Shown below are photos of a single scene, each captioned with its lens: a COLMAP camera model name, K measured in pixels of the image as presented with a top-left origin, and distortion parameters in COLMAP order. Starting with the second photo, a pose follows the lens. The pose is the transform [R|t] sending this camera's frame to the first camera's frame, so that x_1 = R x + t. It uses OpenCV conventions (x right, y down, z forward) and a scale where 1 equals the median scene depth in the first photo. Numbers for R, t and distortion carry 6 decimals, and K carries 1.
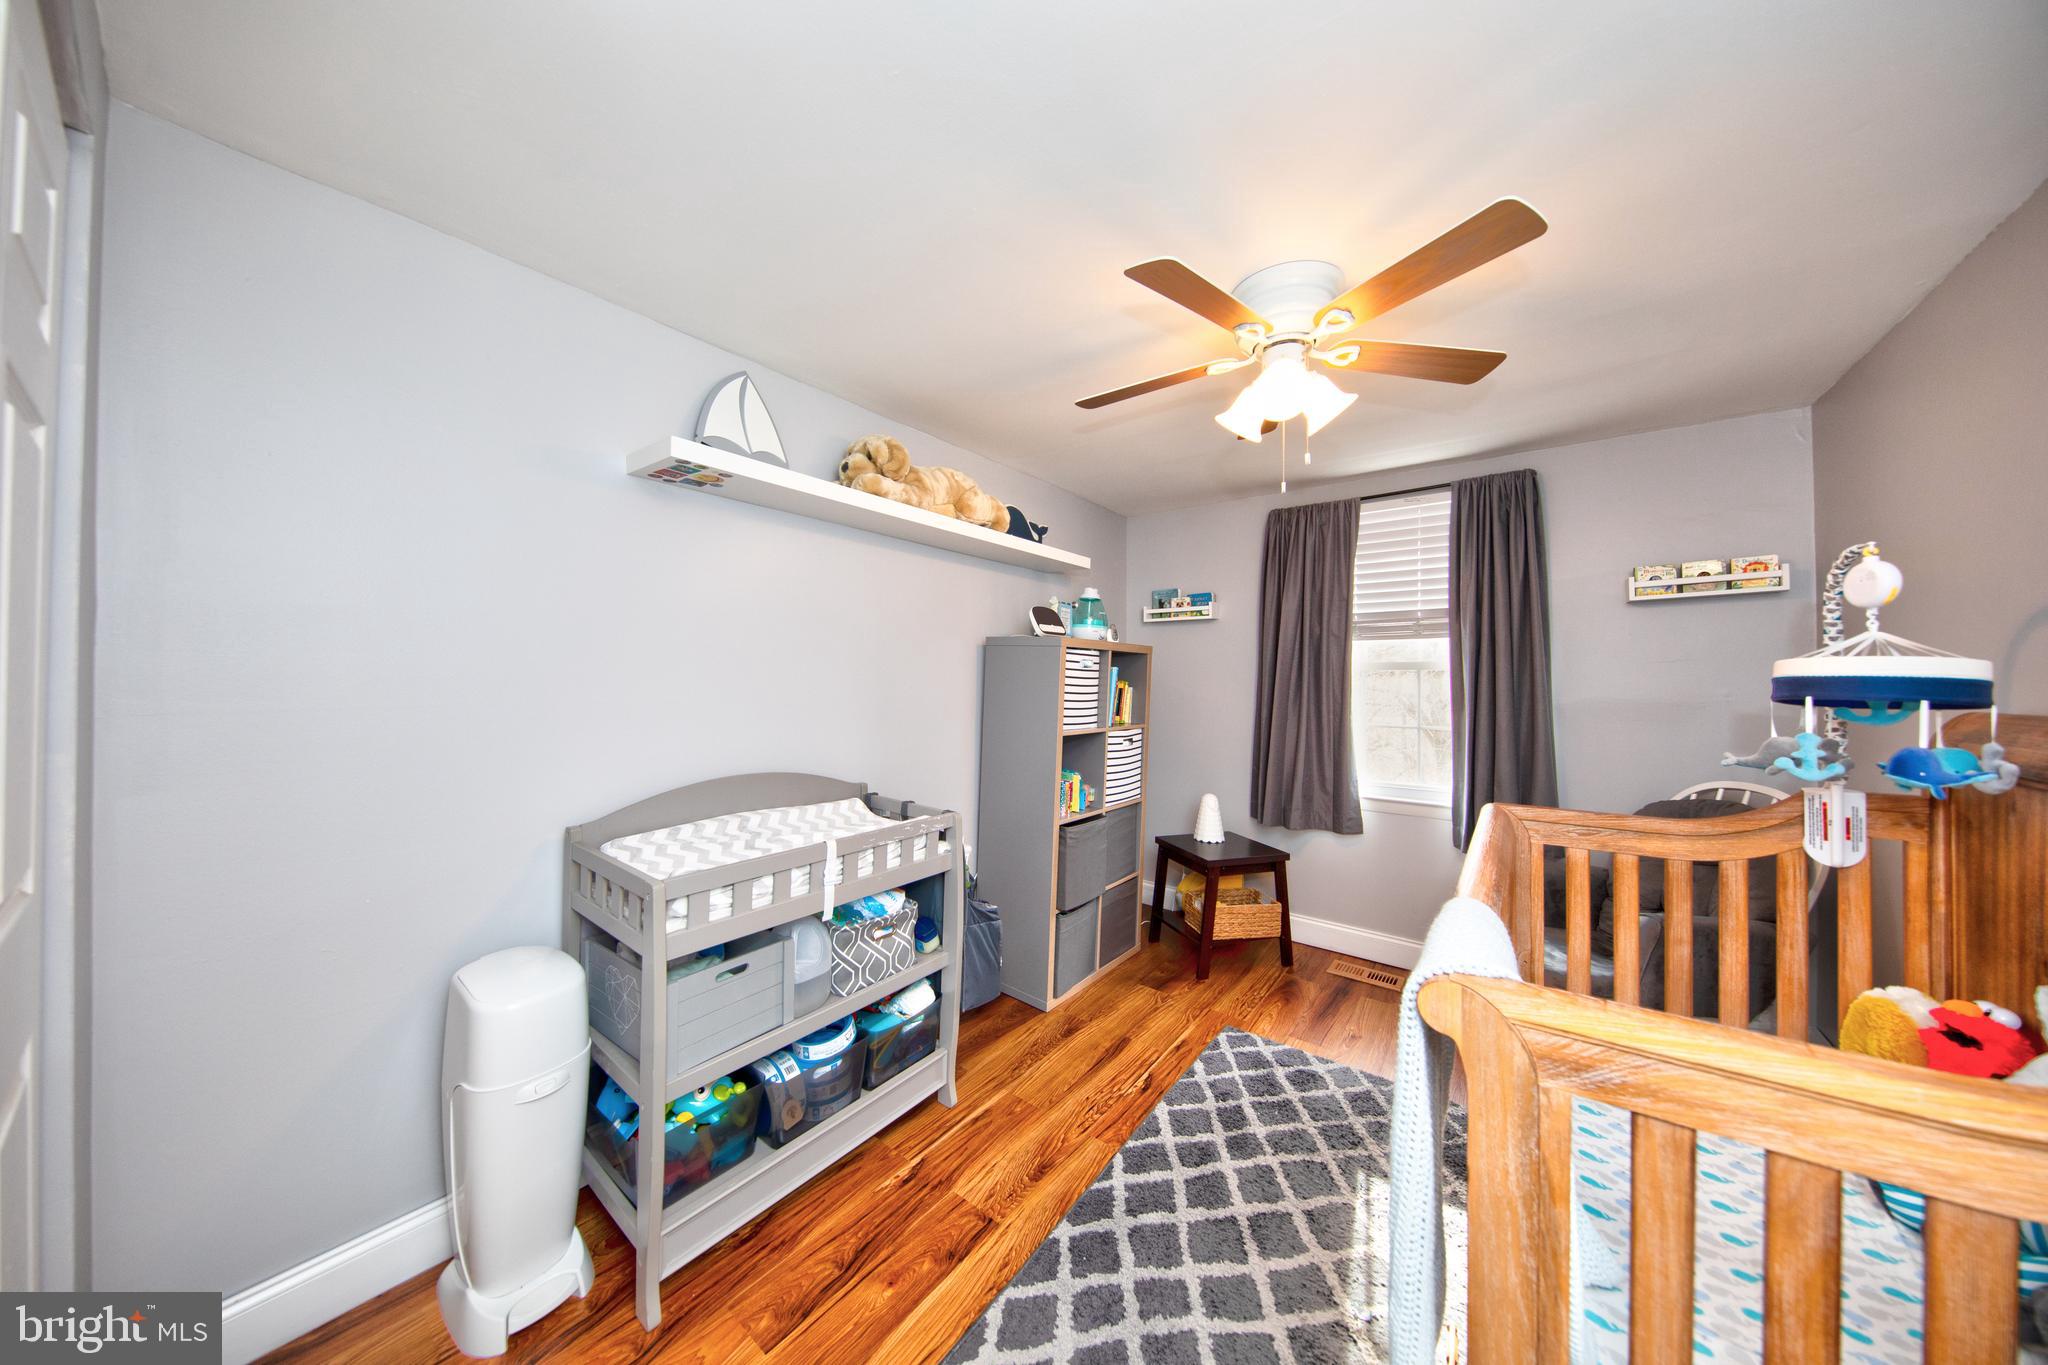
lens RADIAL K [[648.1, 0, 1007.4], [0, 648.1, 679.6], [0, 0, 1]] dist [0.001219, -0.000760]
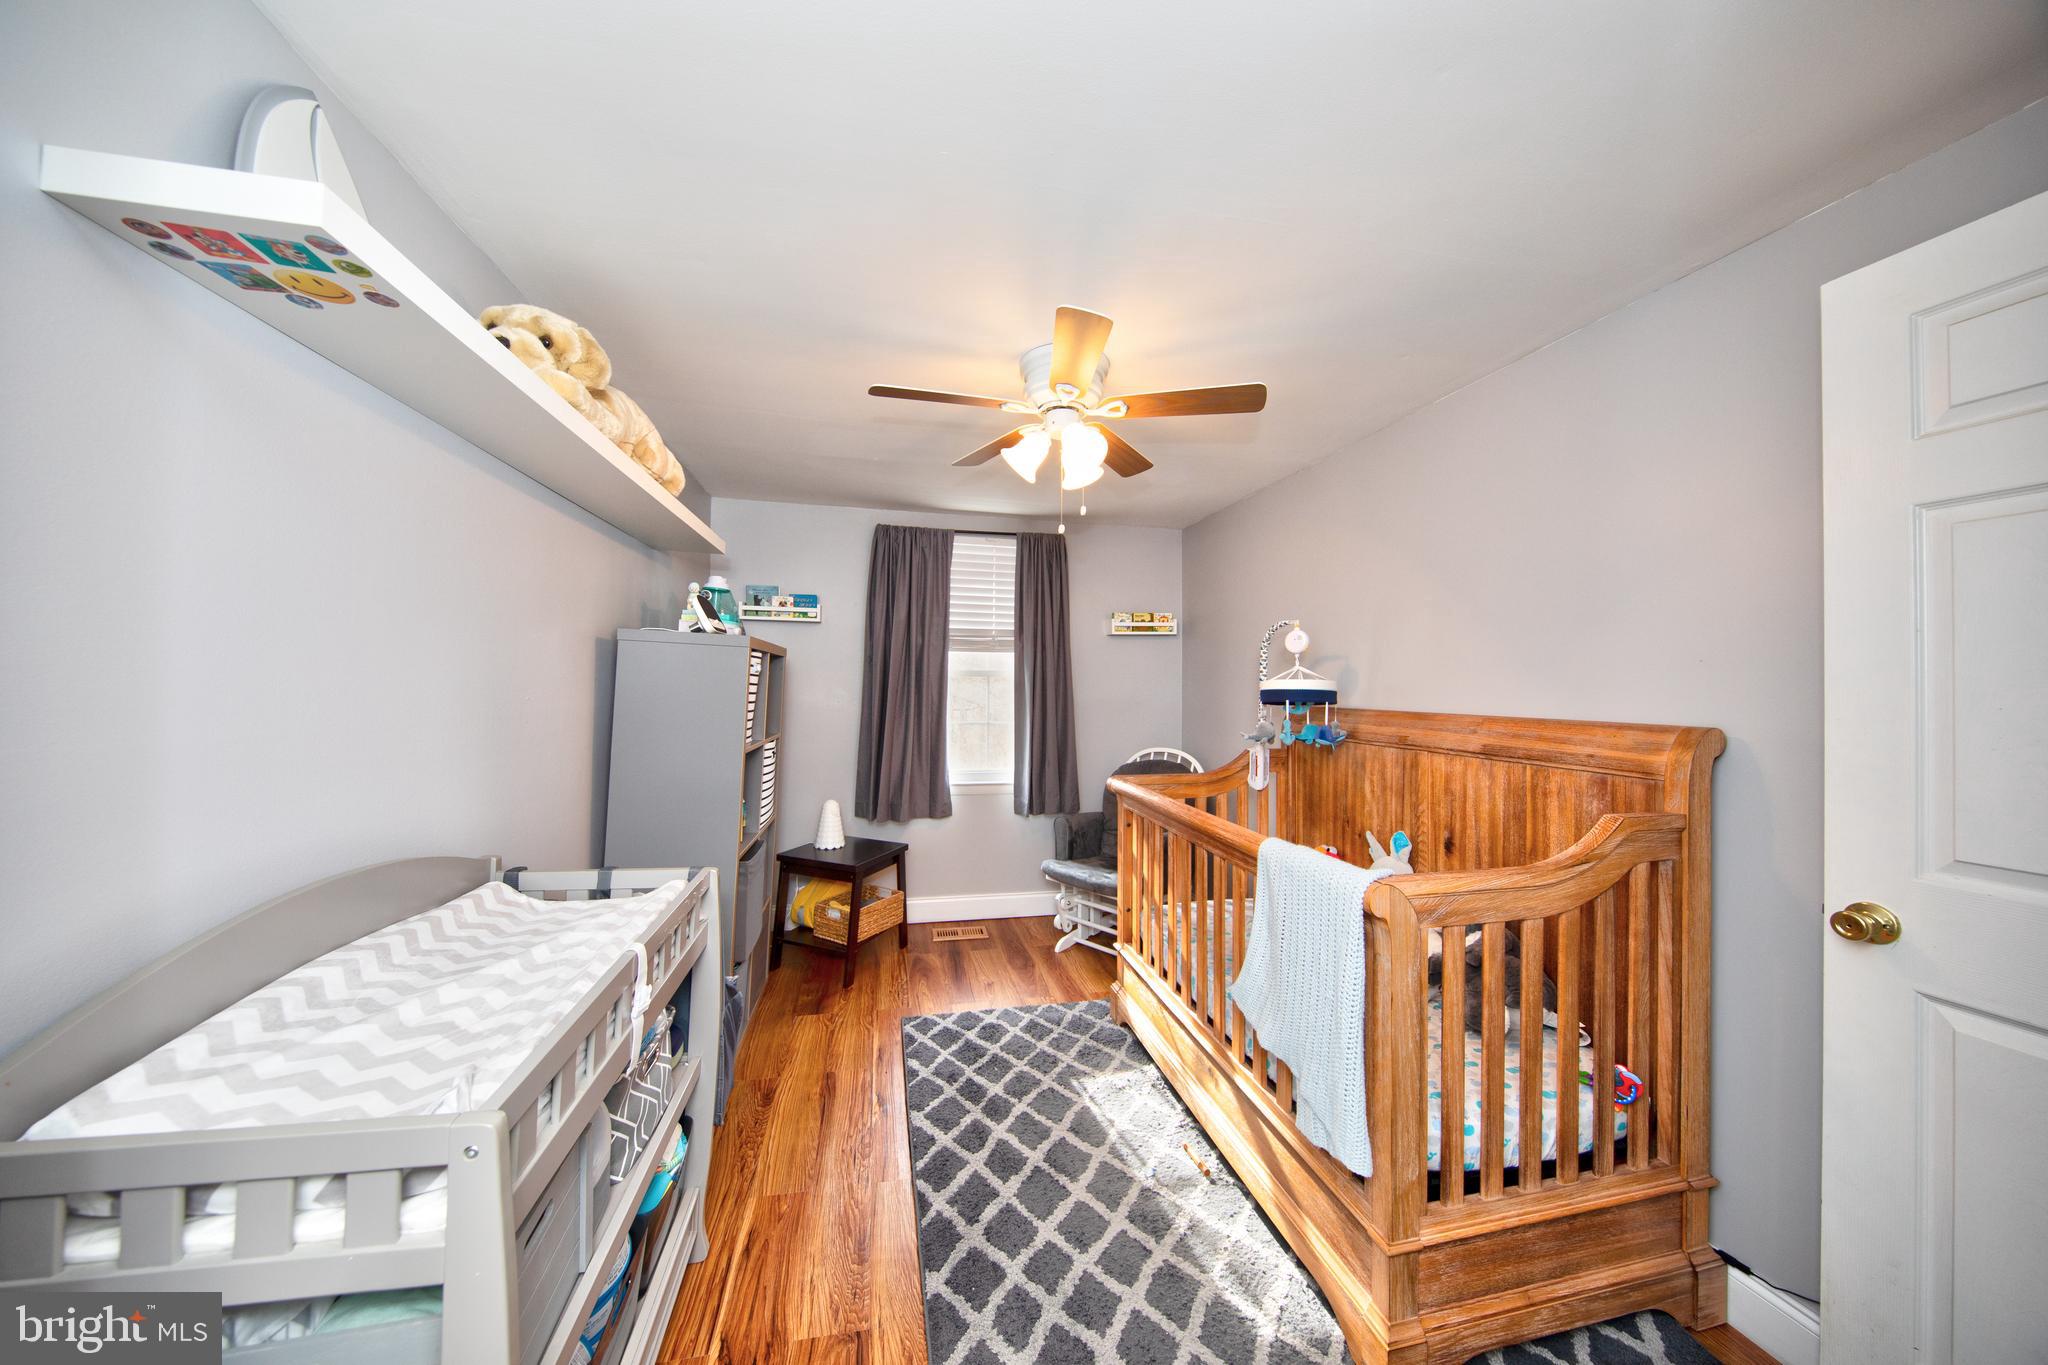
lens RADIAL K [[648.1, 0, 1013.2], [0, 648.1, 678.8], [0, 0, 1]] dist [0.001219, -0.000760]
pose [[0.645462, 0.007271, 0.763758, -0.449372], [-0.009652, 0.999952, -0.001363, -0.016222], [-0.763731, -0.006492, 0.645502, 0.252491]]
